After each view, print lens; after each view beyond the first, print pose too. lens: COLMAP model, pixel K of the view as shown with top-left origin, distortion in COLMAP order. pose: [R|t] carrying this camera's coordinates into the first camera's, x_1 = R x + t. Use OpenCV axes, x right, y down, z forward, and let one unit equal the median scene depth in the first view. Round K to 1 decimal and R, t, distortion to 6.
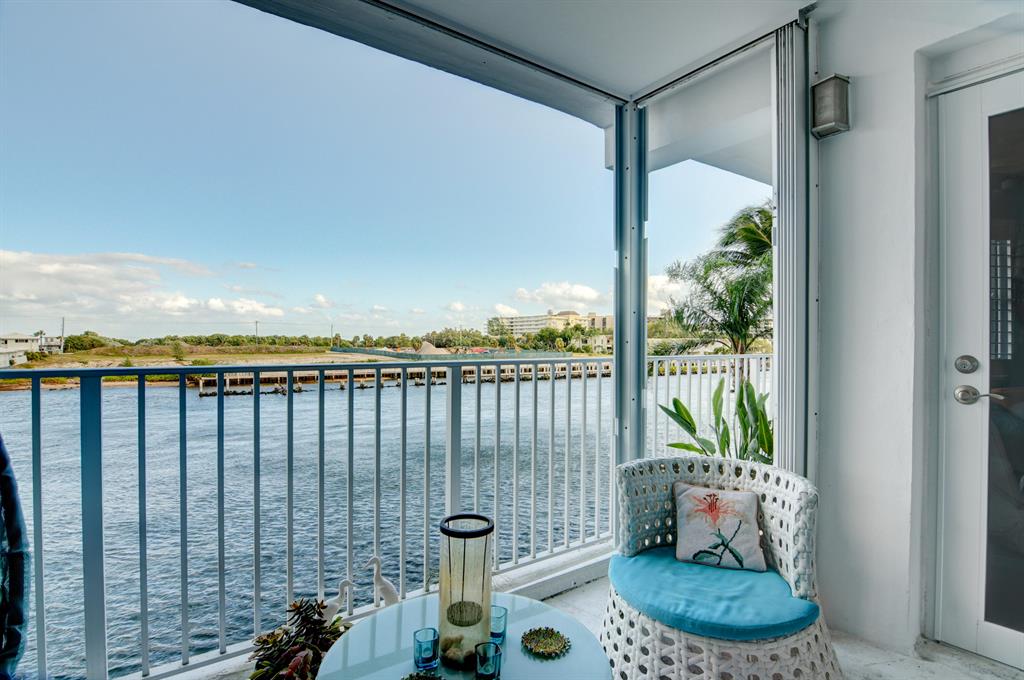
lens RADIAL K [[501.2, 0, 504.7], [0, 501.2, 342.5], [0, 0, 1]] dist [-0.012947, -0.009550]
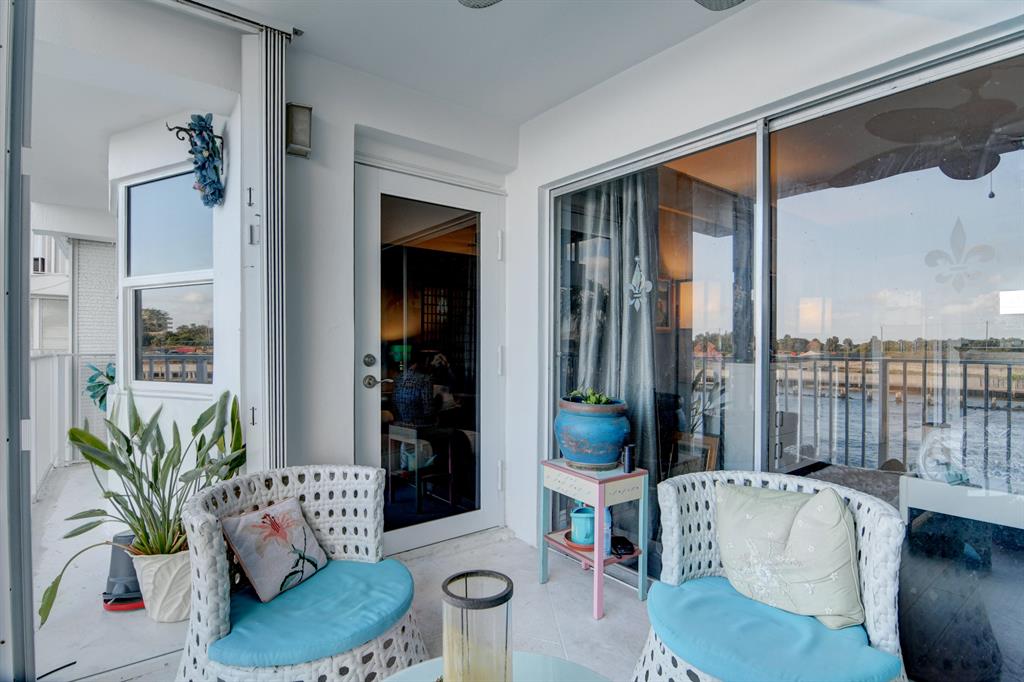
lens RADIAL K [[501.2, 0, 503.9], [0, 501.2, 346.0], [0, 0, 1]] dist [-0.012947, -0.009550]
pose [[-0.025096, 0.001574, 0.999684, -0.511847], [-0.001074, 0.999998, -0.001602, 0.004611], [-0.999684, -0.001114, -0.025095, 0.632300]]
